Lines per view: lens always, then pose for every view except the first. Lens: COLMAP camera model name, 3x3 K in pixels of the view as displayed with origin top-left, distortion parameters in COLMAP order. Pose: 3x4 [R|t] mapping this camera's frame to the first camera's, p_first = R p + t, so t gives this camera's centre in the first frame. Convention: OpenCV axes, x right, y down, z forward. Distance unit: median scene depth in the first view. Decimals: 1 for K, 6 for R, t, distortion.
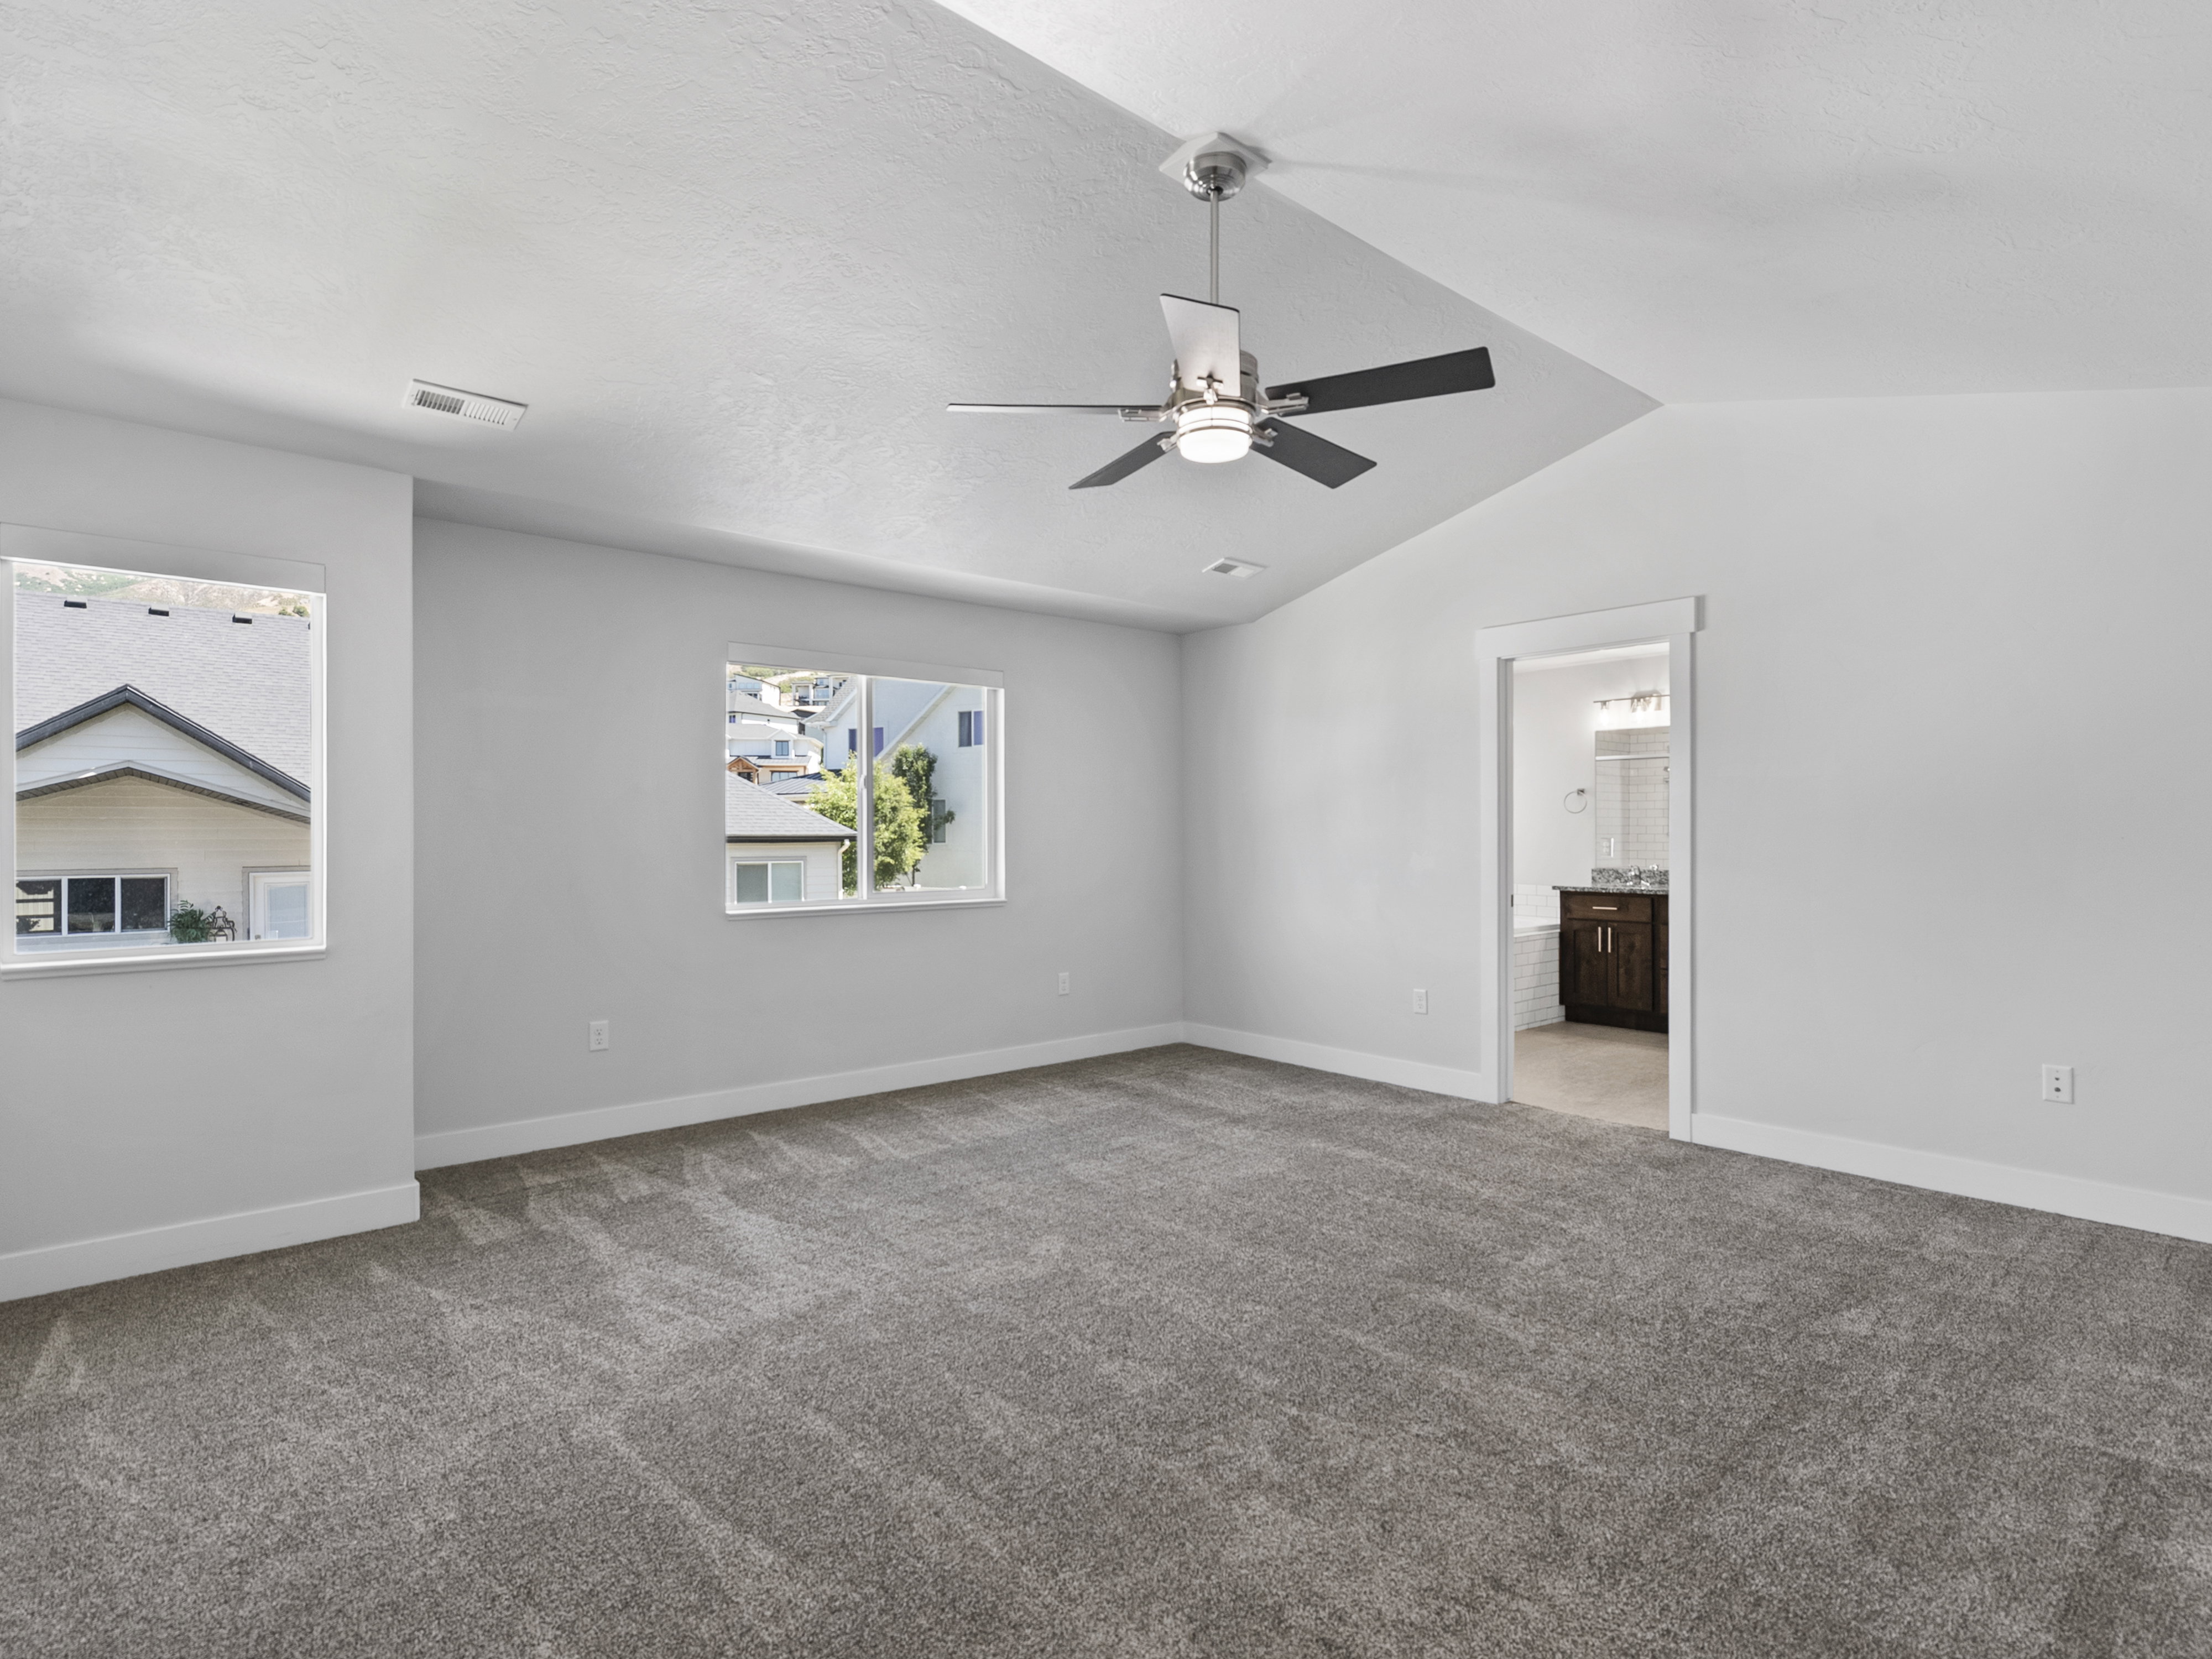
lens RADIAL K [[1121.7, 0, 1110.6], [0, 1121.7, 837.5], [0, 0, 1]] dist [-0.007295, 0.002280]
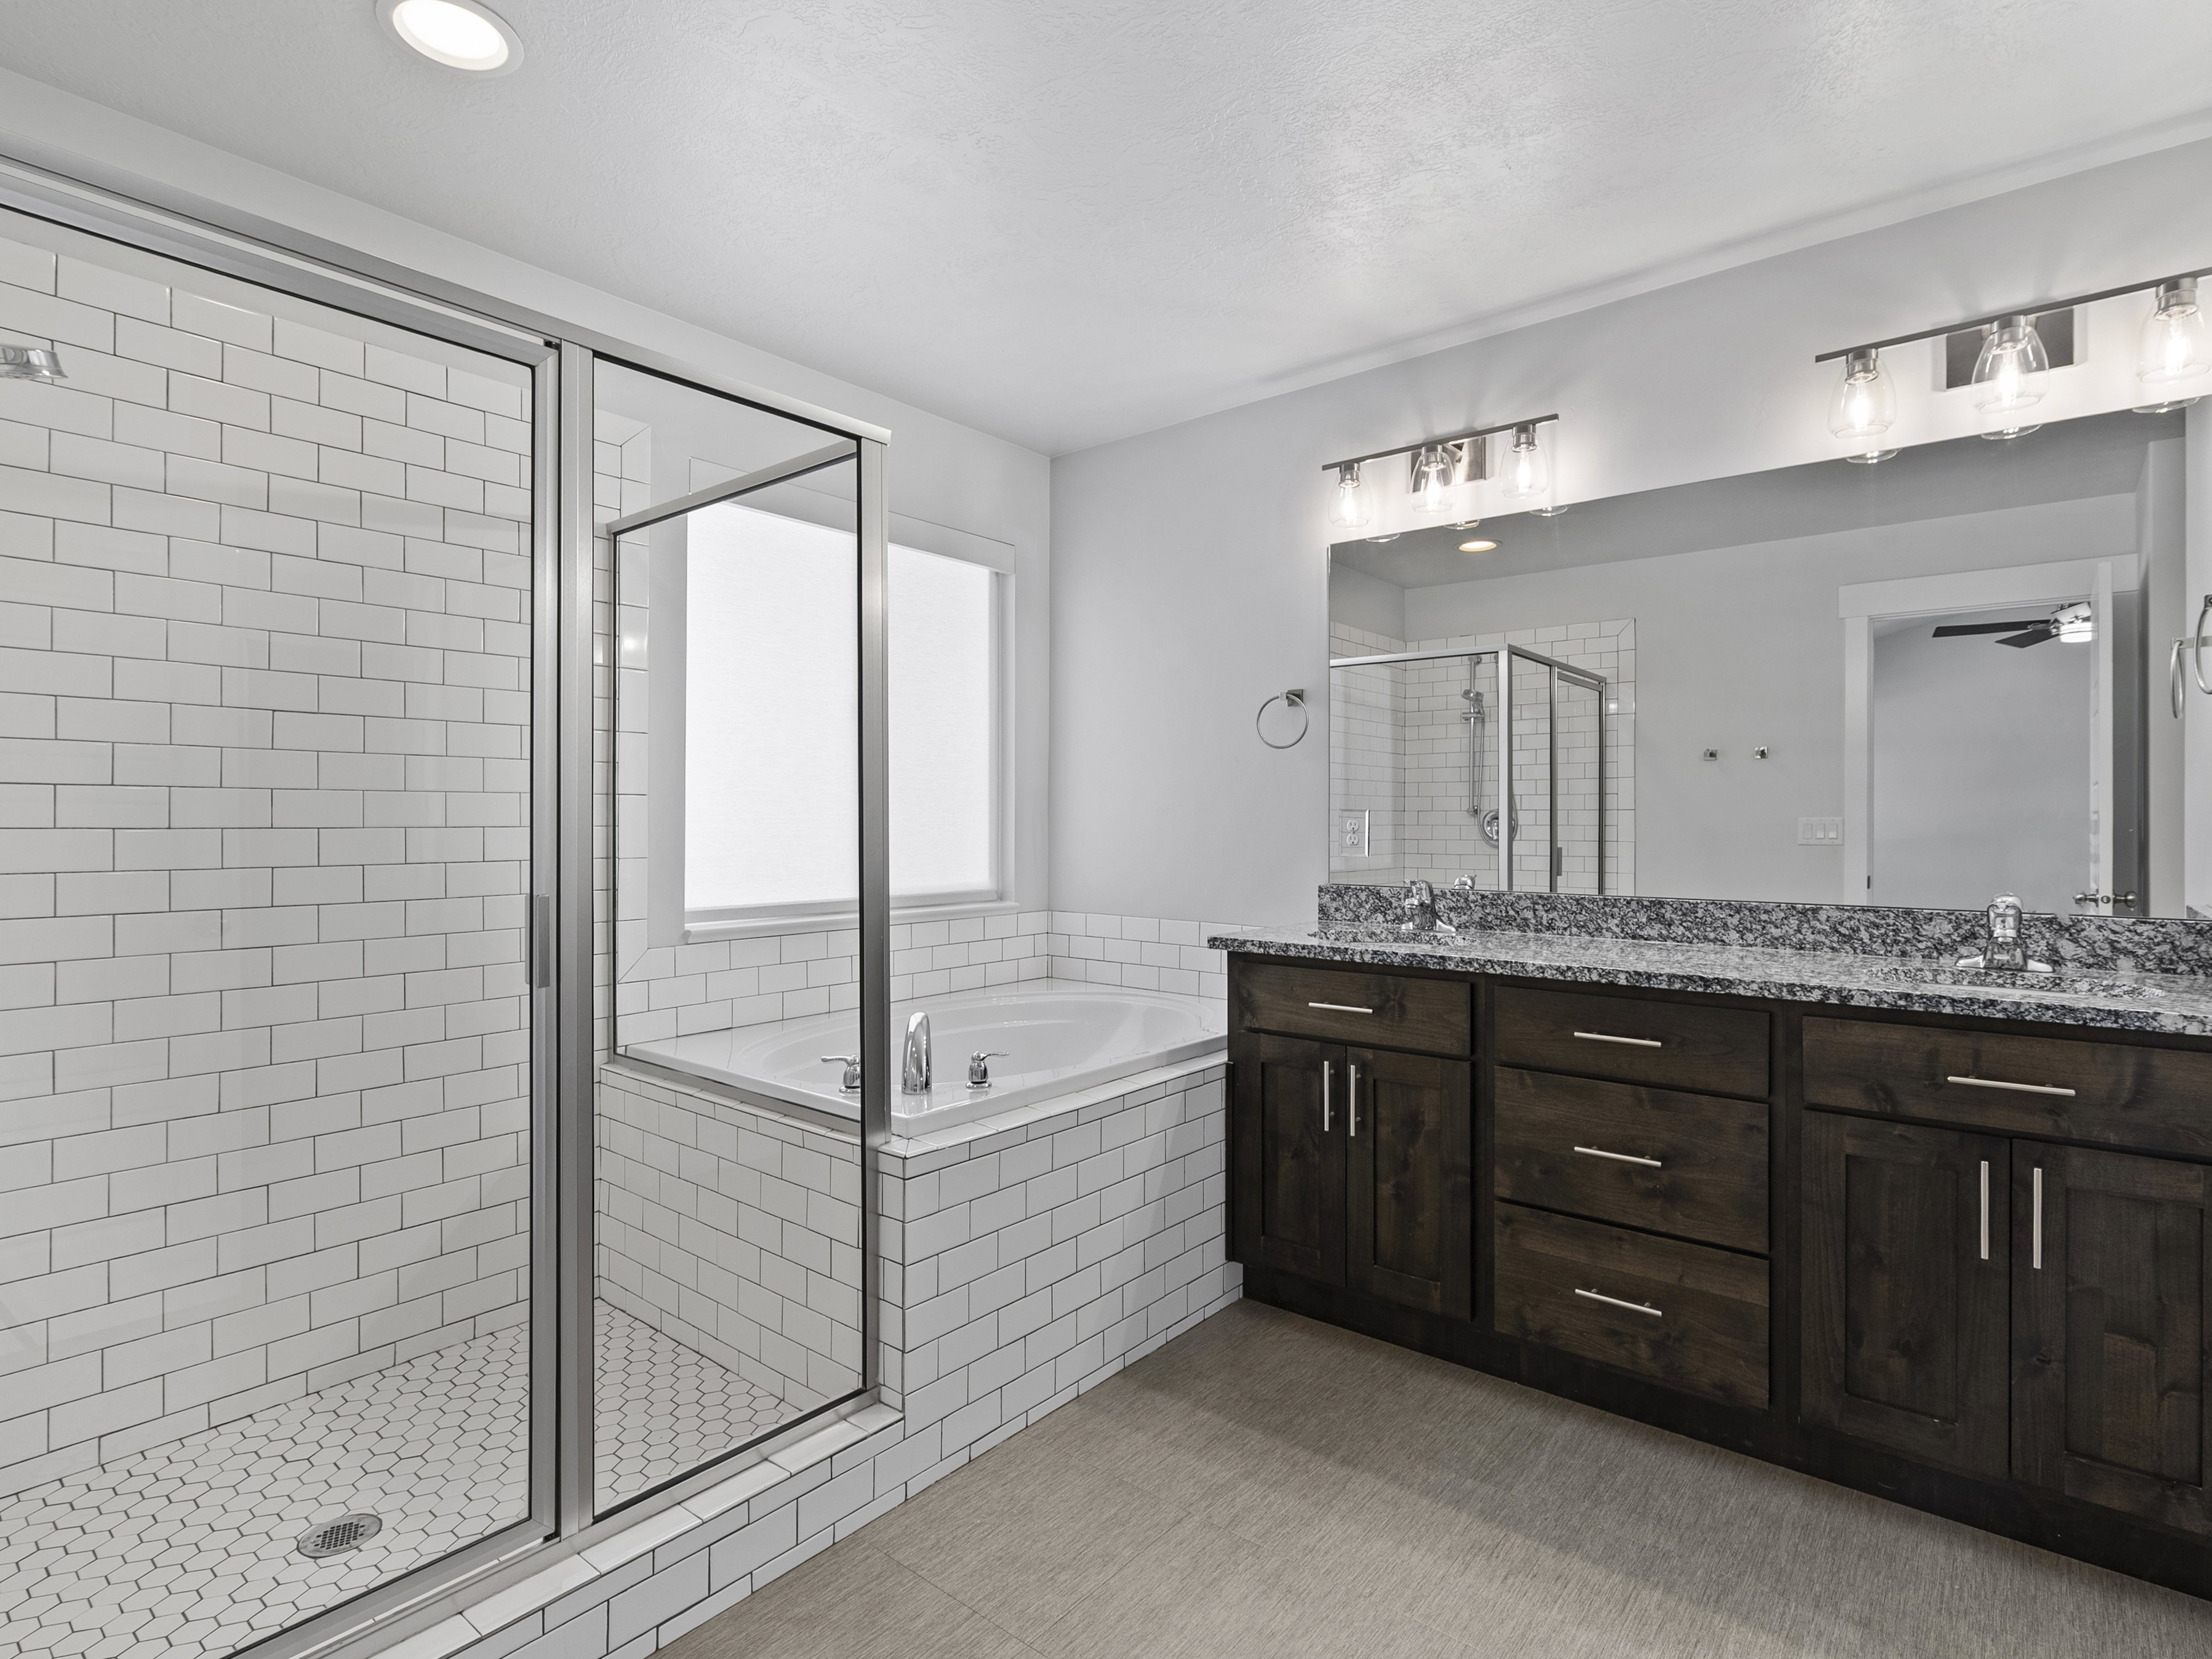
lens RADIAL K [[1121.7, 0, 1107.5], [0, 1121.7, 826.9], [0, 0, 1]] dist [-0.007295, 0.002280]
pose [[0.984634, 0.000571, 0.174630, 0.306932], [-0.000865, 0.999998, 0.001605, 0.006733], [-0.174628, -0.001731, 0.984633, 0.665079]]
